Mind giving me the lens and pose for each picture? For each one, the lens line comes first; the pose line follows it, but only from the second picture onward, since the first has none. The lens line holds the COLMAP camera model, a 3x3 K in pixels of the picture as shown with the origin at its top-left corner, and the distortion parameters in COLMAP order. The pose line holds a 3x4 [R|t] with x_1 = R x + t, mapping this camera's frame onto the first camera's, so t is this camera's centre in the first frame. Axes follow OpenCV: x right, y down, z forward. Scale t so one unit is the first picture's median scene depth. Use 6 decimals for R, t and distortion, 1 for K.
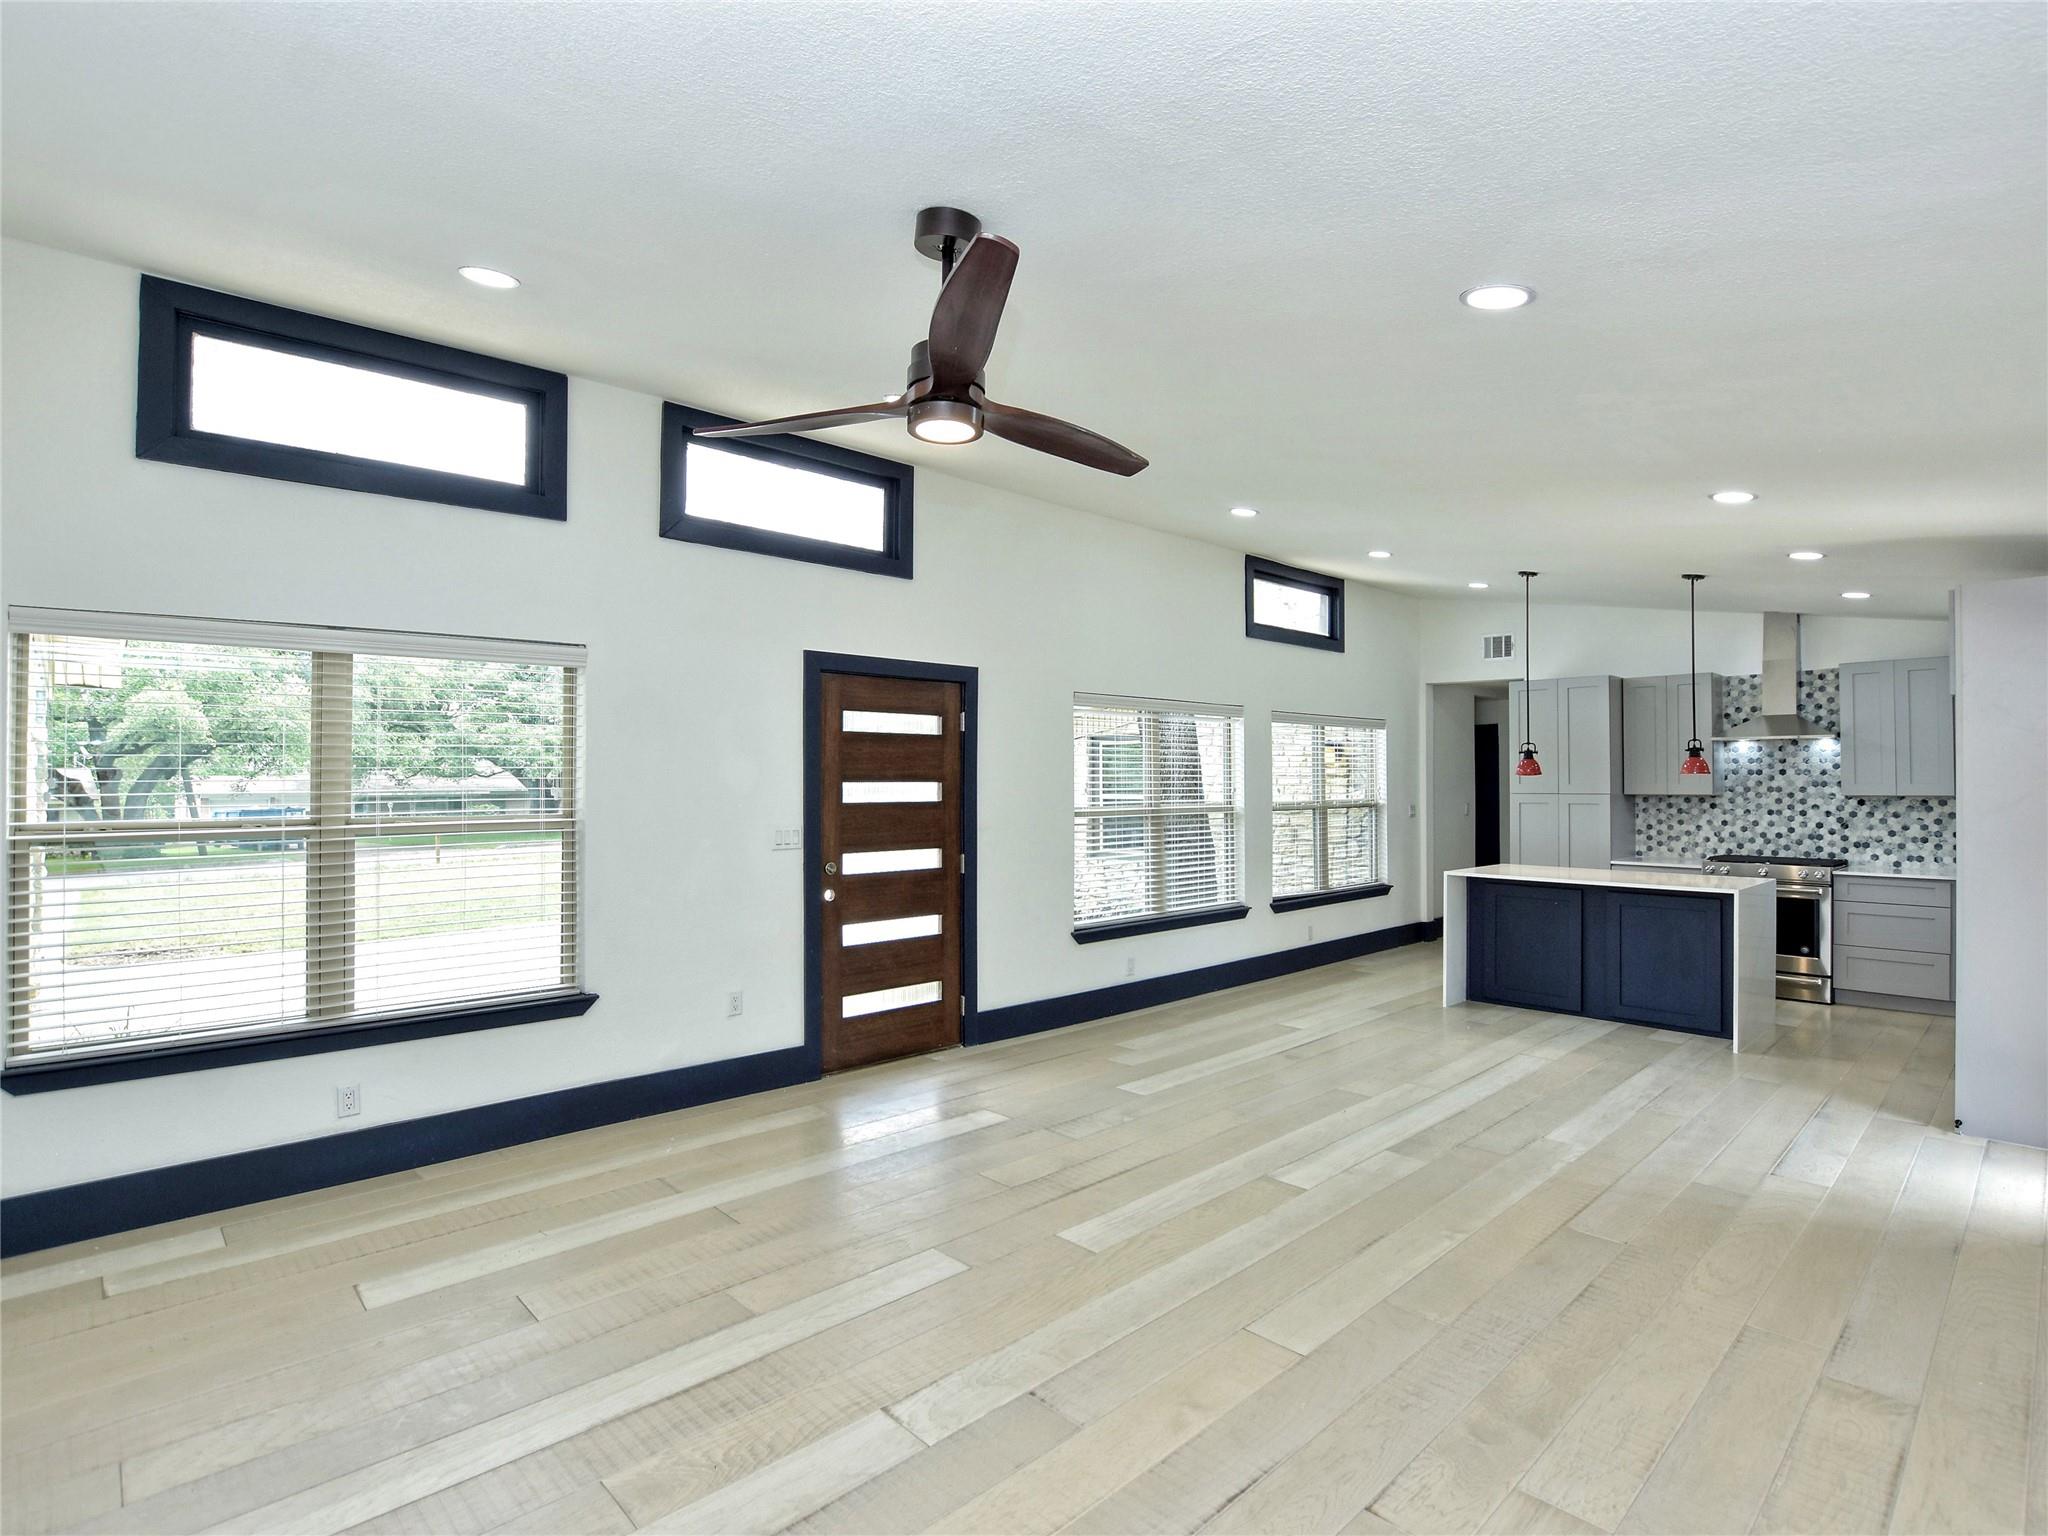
lens RADIAL K [[1017.1, 0, 1034.7], [0, 1017.1, 768.8], [0, 0, 1]] dist [-0.026580, -0.000300]
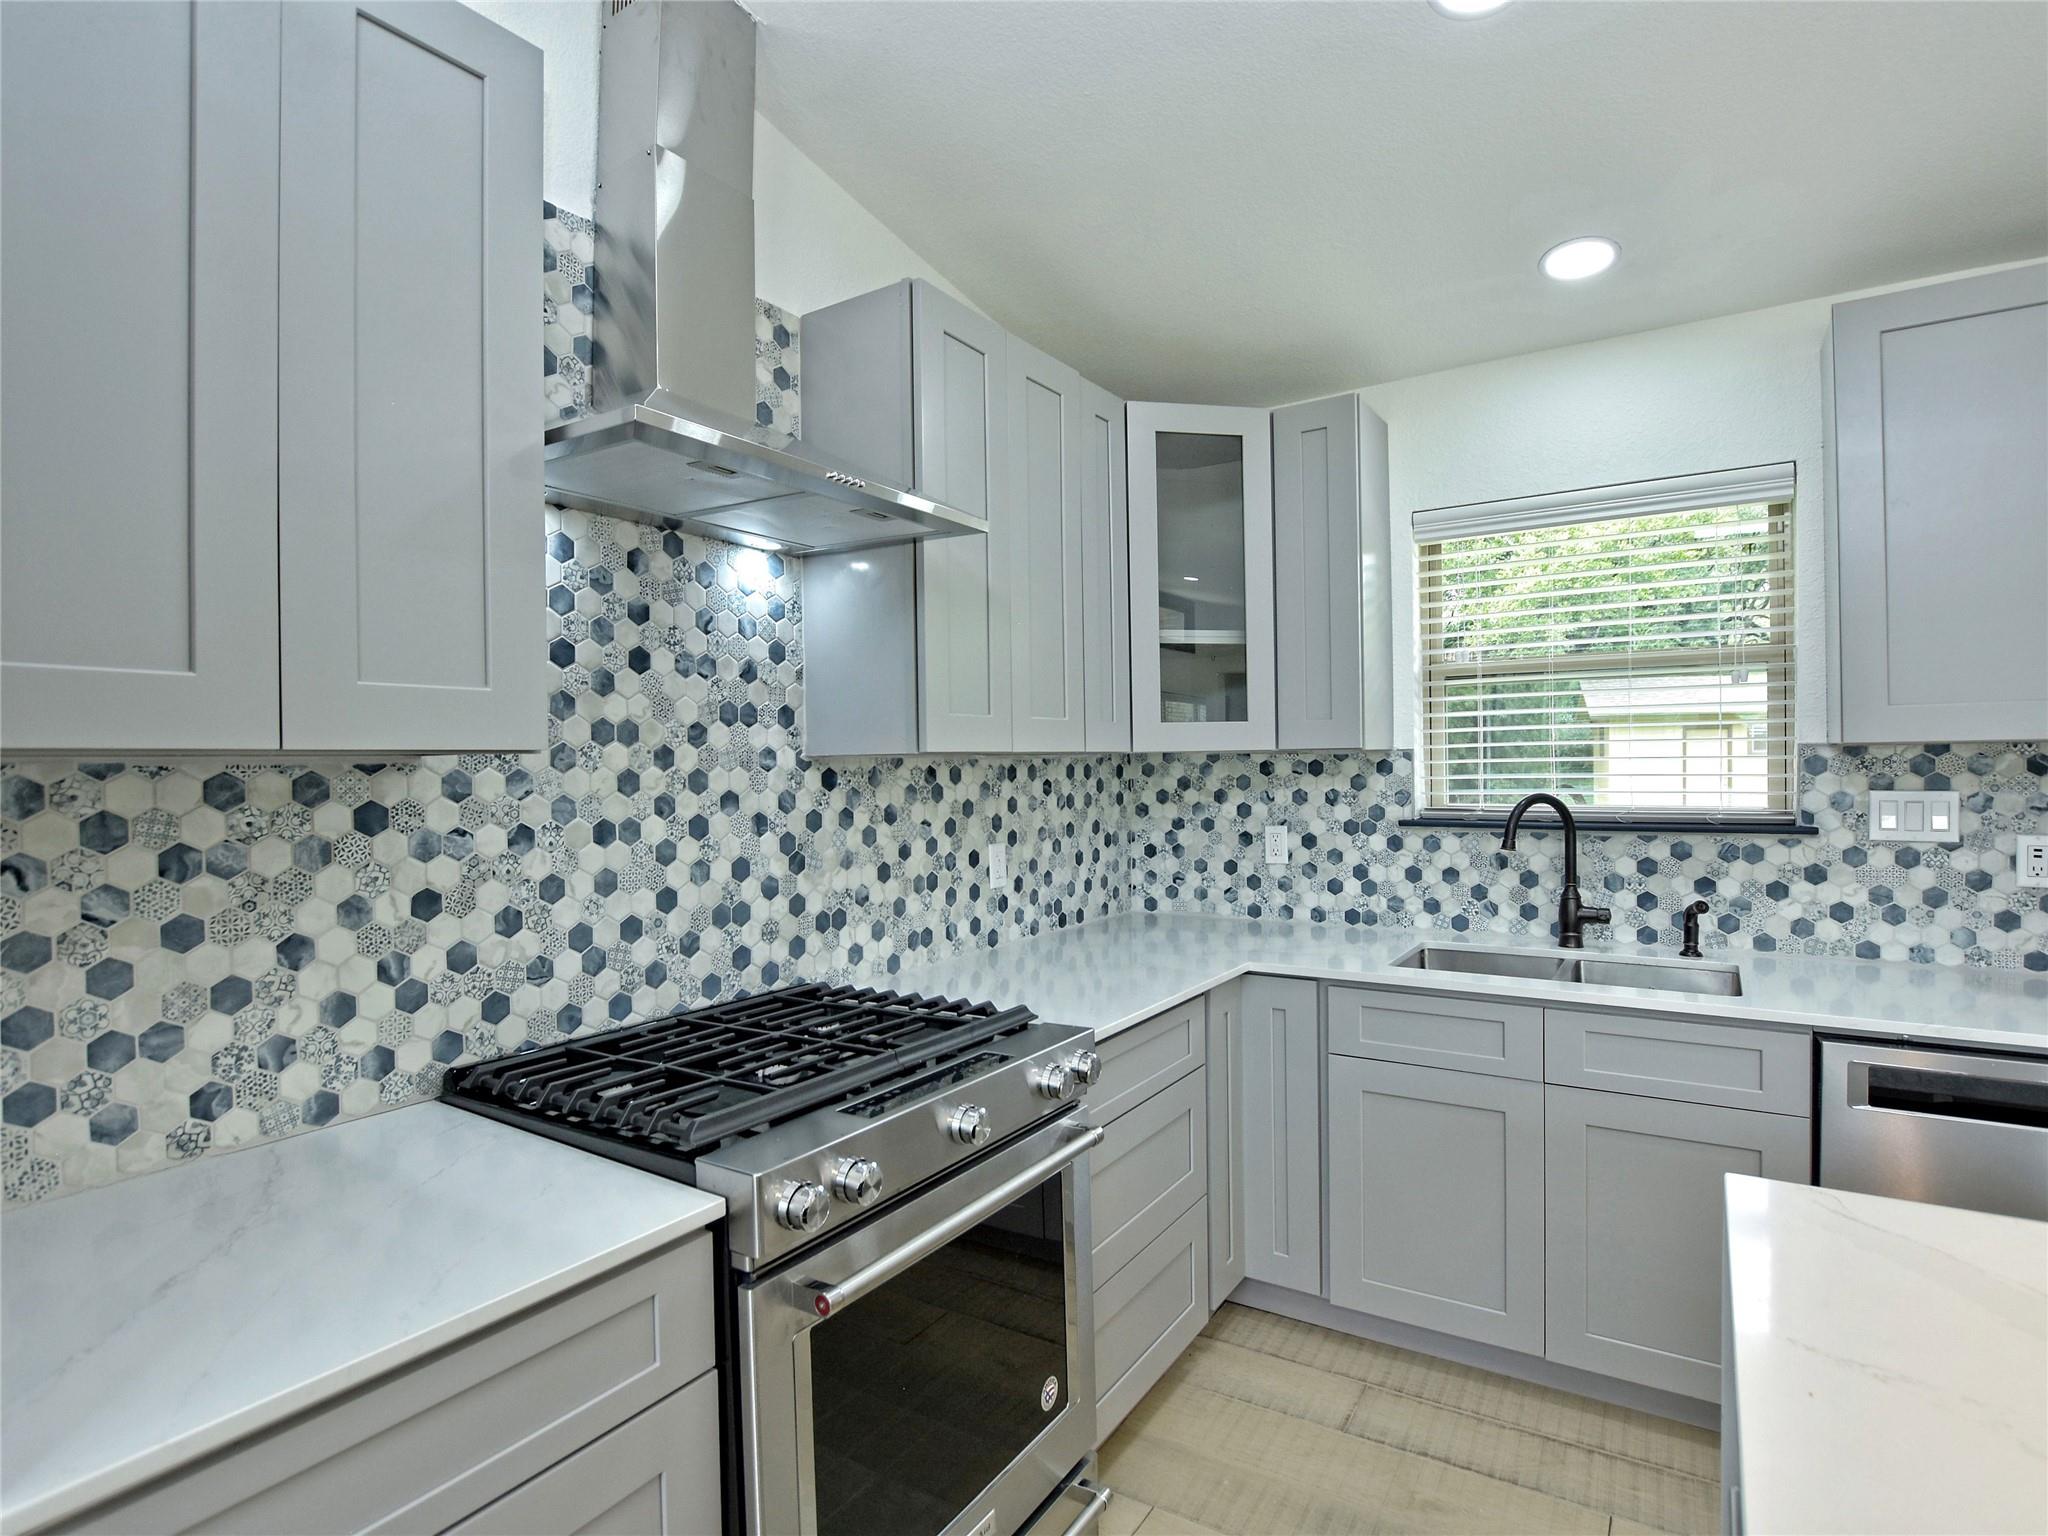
lens RADIAL K [[1039.1, 0, 1033.2], [0, 1039.1, 769.7], [0, 0, 1]] dist [-0.028547, 0.001150]
pose [[-0.243441, -0.002178, 0.969913, 0.521475], [-0.002727, 0.999995, 0.001561, 0.030752], [-0.969912, -0.002265, -0.243446, 1.040785]]
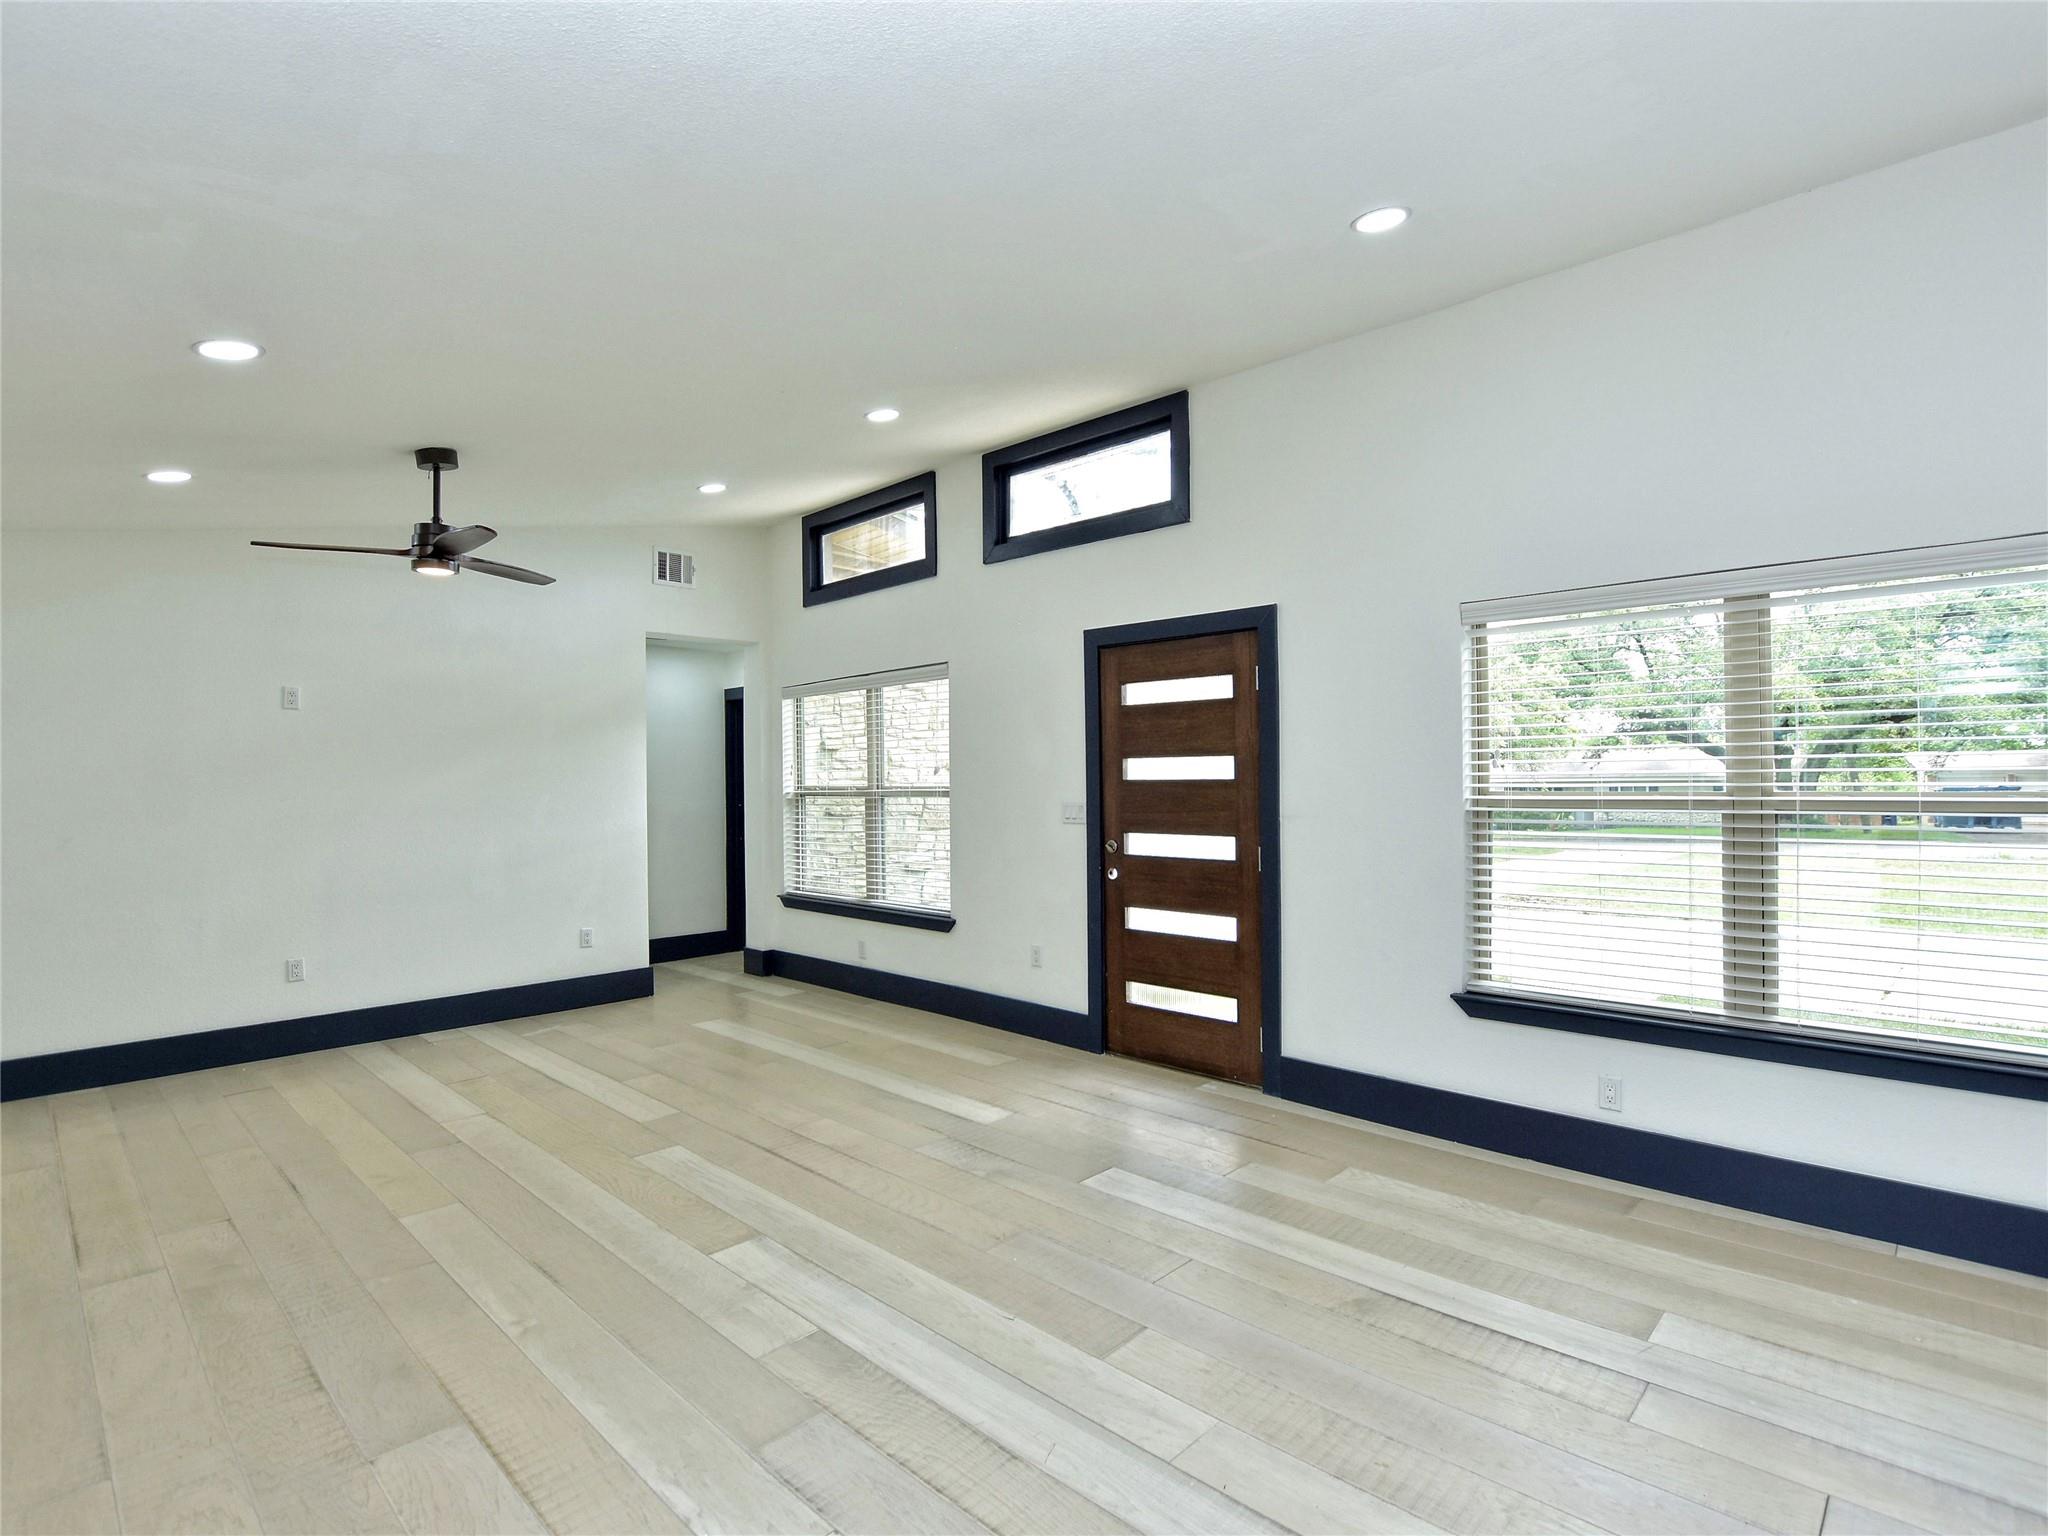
lens RADIAL K [[1017.1, 0, 1034.7], [0, 1017.1, 768.8], [0, 0, 1]] dist [-0.026580, -0.000300]
pose [[0.048001, -0.003433, -0.998841, 0.579939], [0.027263, 0.999626, -0.002125, 0.017020], [0.998475, -0.027129, 0.048077, 0.652032]]
